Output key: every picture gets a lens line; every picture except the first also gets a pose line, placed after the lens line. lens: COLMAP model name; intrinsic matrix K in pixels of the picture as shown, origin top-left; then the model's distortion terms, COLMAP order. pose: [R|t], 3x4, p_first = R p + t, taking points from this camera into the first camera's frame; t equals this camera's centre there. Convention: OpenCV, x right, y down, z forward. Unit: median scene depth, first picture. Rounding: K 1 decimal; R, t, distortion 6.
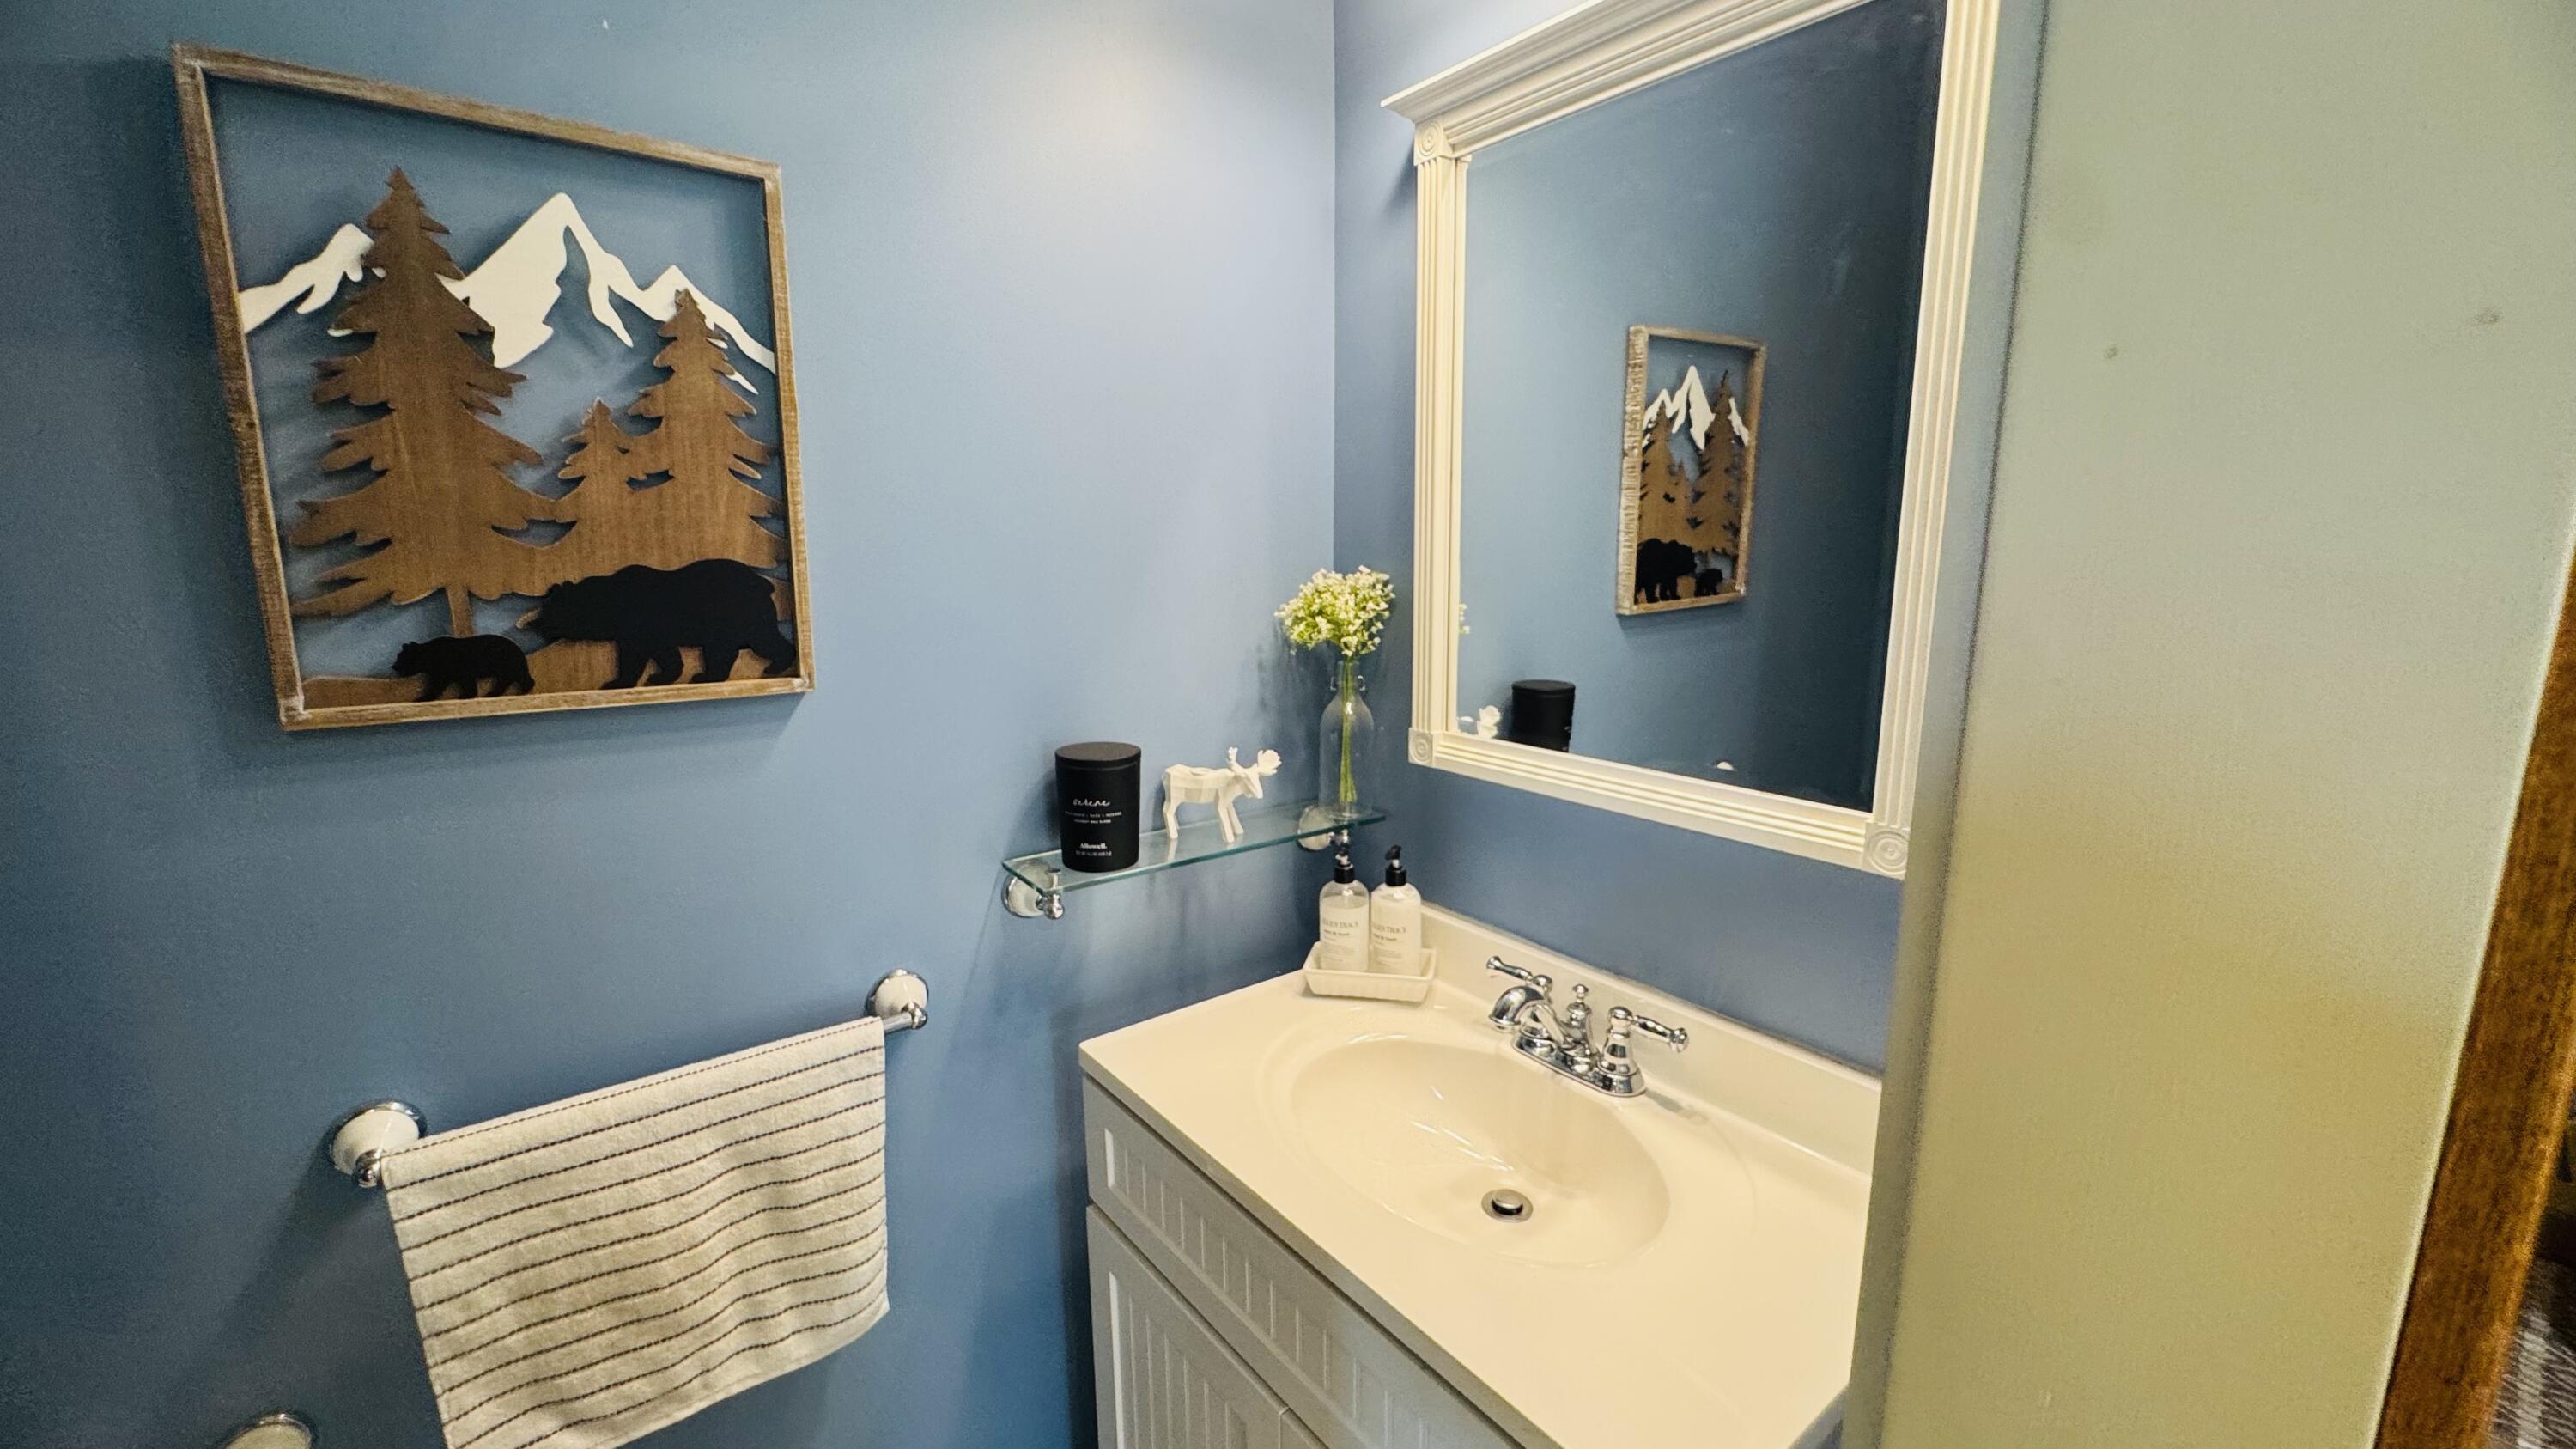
lens RADIAL K [[1033.8, 0, 1290.9], [0, 1033.8, 722.9], [0, 0, 1]] dist [-0.003445, 0.000065]
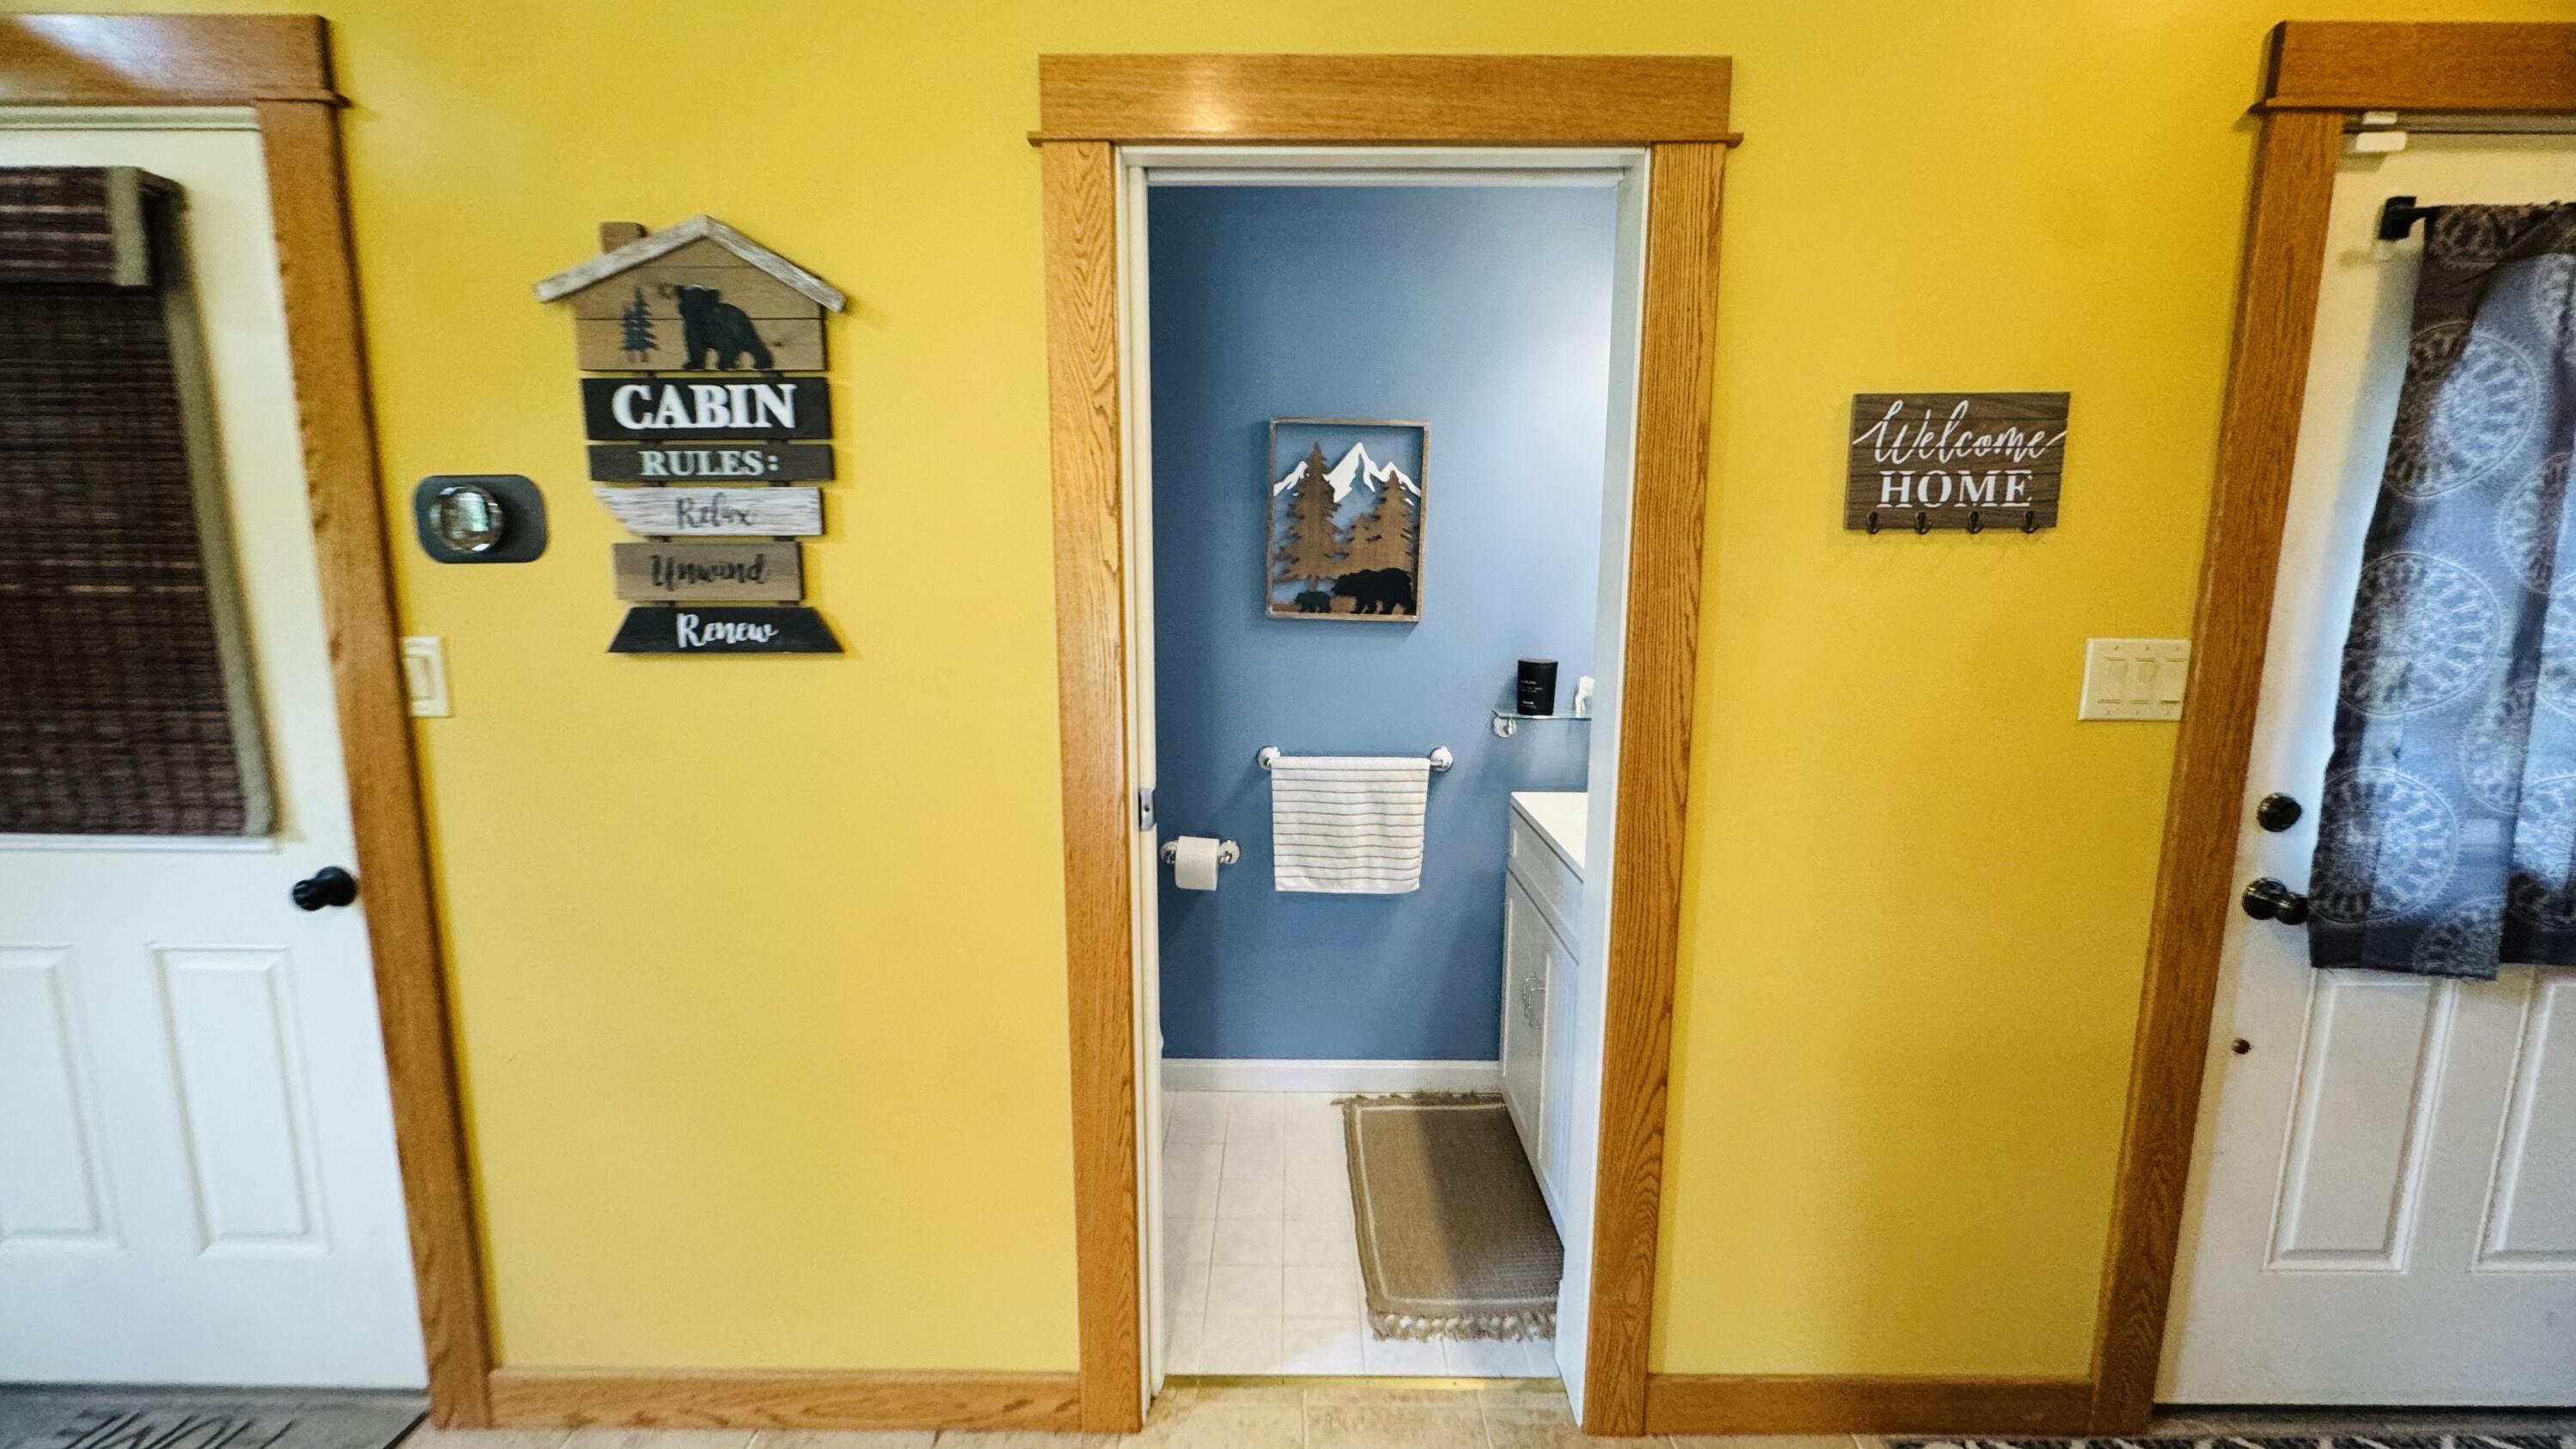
lens RADIAL K [[1033.8, 0, 1287.2], [0, 1033.8, 725.3], [0, 0, 1]] dist [-0.003445, 0.000065]
pose [[0.785811, 0.101419, -0.610094, 0.933591], [-0.124757, 0.992178, 0.004246, 0.277480], [0.605752, 0.072777, 0.792318, -1.296211]]
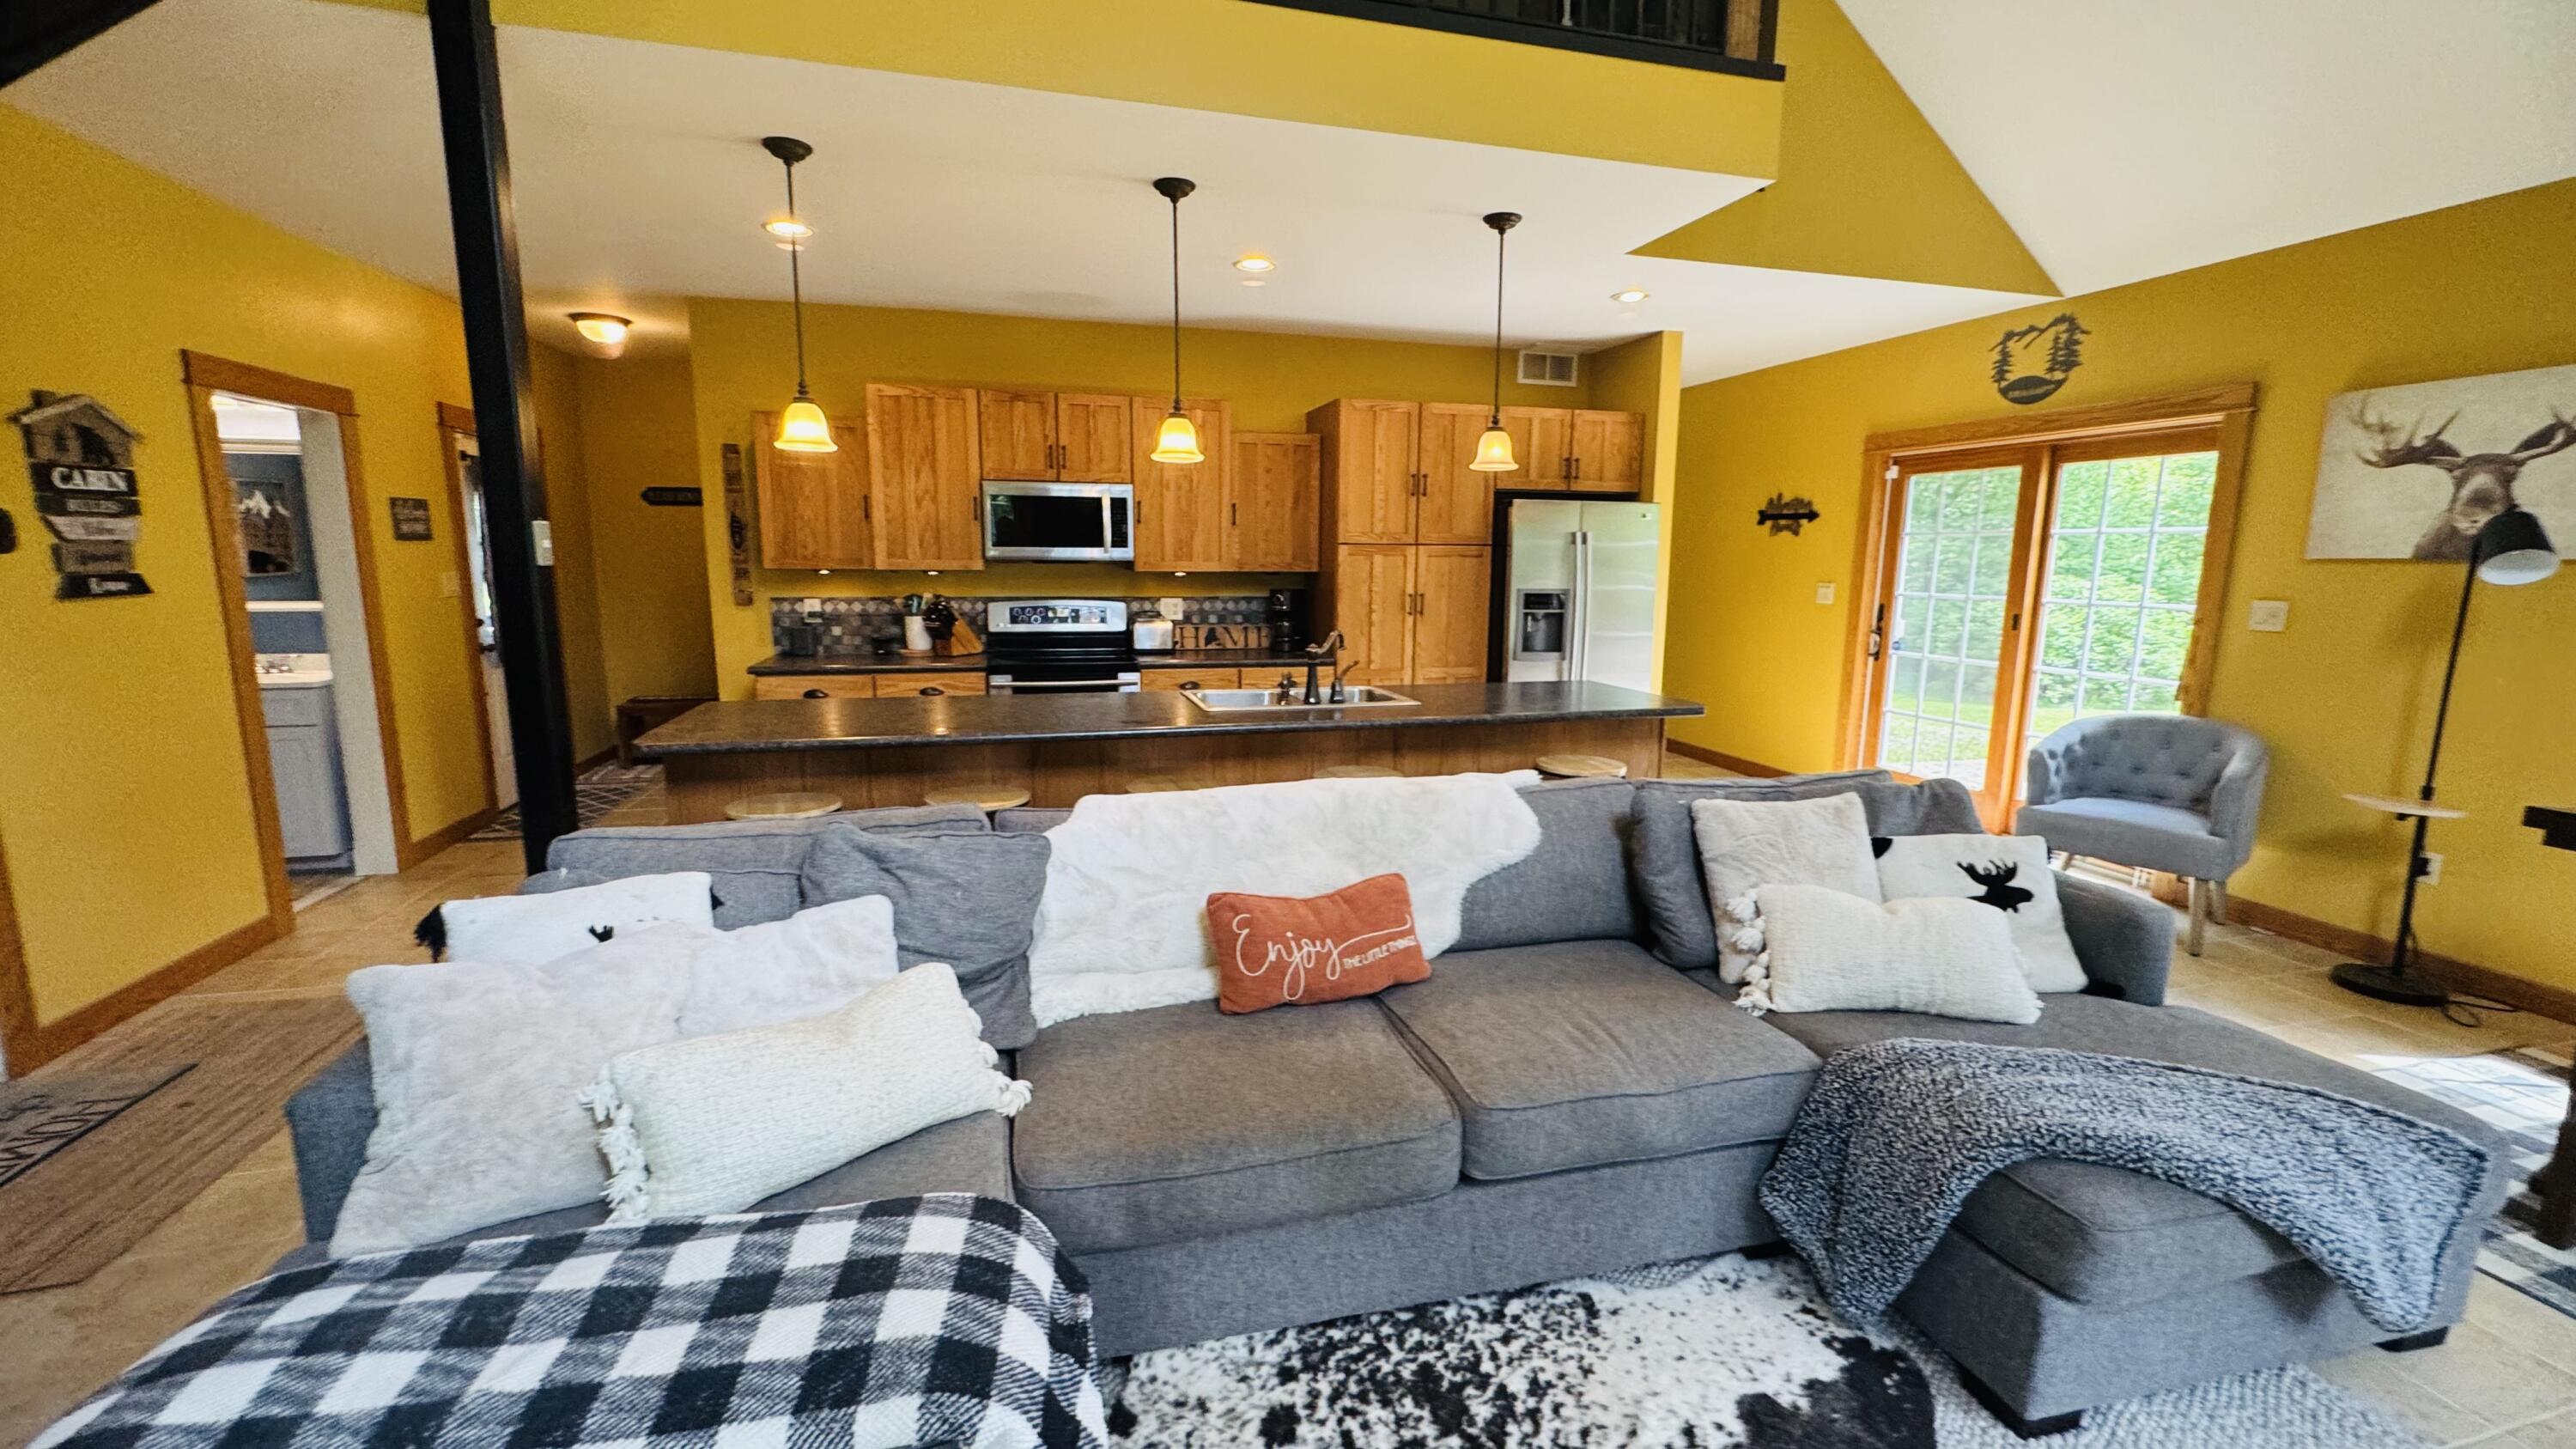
lens RADIAL K [[1033.8, 0, 1288.7], [0, 1033.8, 724.6], [0, 0, 1]] dist [-0.003445, 0.000065]
pose [[0.392240, -0.144317, 0.908471, -2.364331], [0.164818, 0.982660, 0.084941, 1.046061], [-0.904977, 0.116415, 0.409224, -5.390726]]
